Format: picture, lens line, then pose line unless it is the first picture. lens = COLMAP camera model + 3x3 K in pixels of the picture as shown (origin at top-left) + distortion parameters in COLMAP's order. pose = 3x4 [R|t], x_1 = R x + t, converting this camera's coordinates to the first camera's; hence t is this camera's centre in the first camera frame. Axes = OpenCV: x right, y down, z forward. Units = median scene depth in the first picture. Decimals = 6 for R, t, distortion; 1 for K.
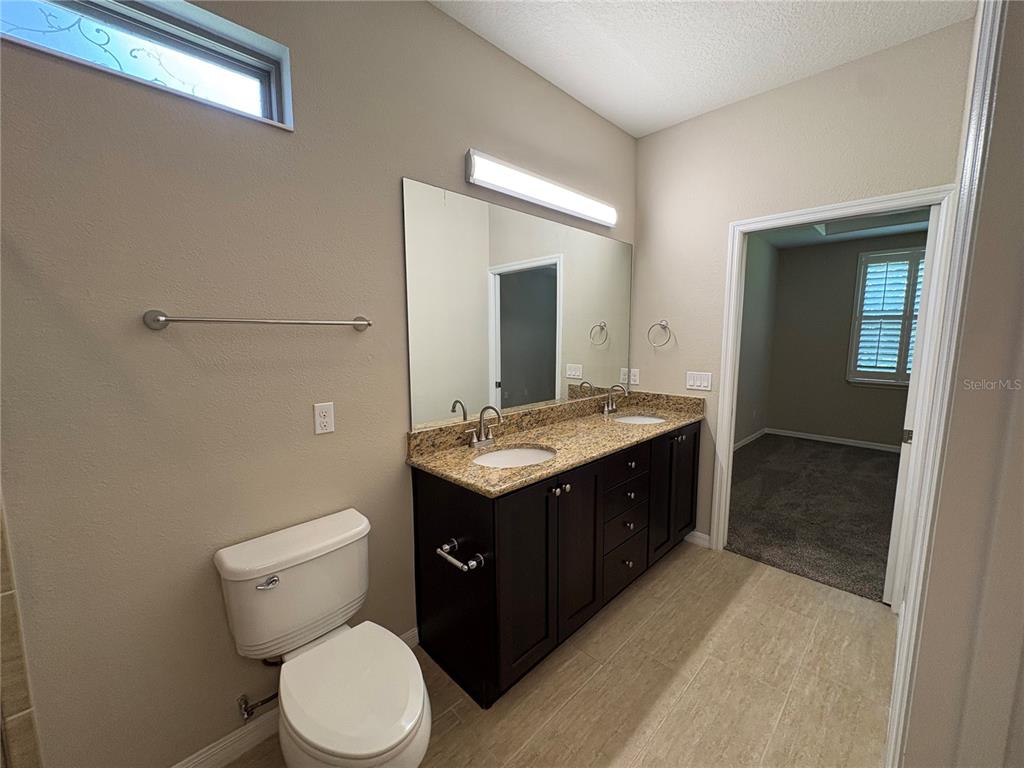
lens RADIAL K [[411.9, 0, 512.0], [0, 411.9, 384.0], [0, 0, 1]] dist [0.004424, -0.000348]
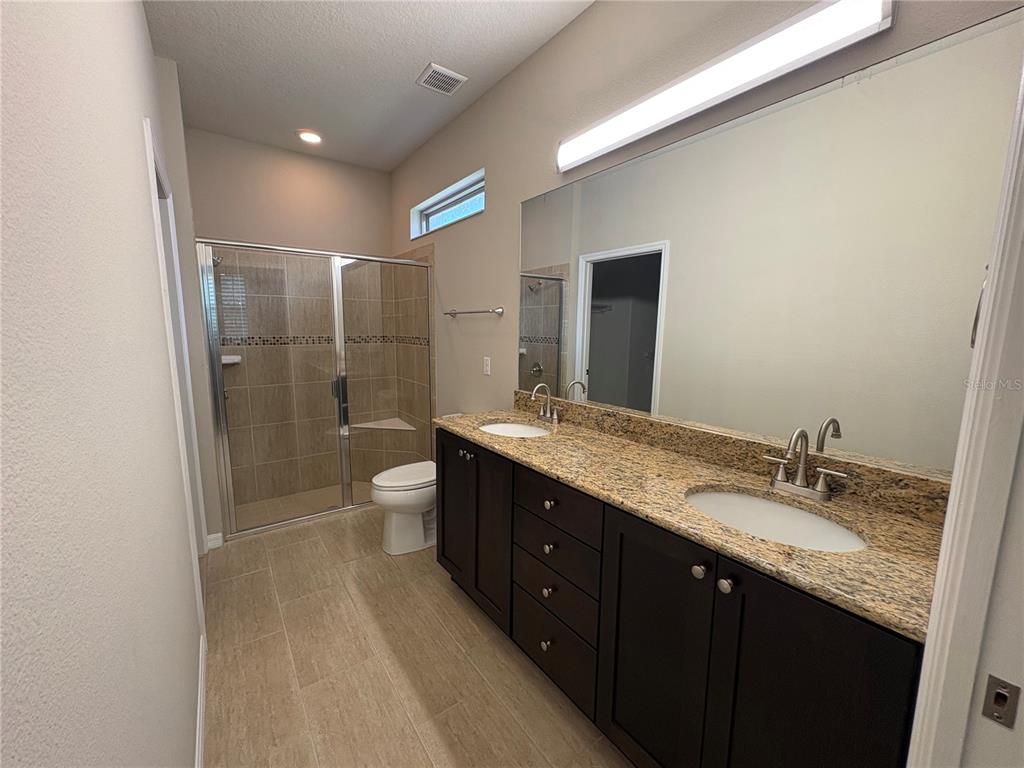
lens RADIAL K [[411.9, 0, 512.0], [0, 411.9, 384.0], [0, 0, 1]] dist [0.004424, -0.000348]
pose [[-0.149637, 0.137910, -0.979076, 1.045384], [-0.129628, 0.978941, 0.157703, -0.109788], [0.980207, 0.150514, -0.128609, 1.108469]]
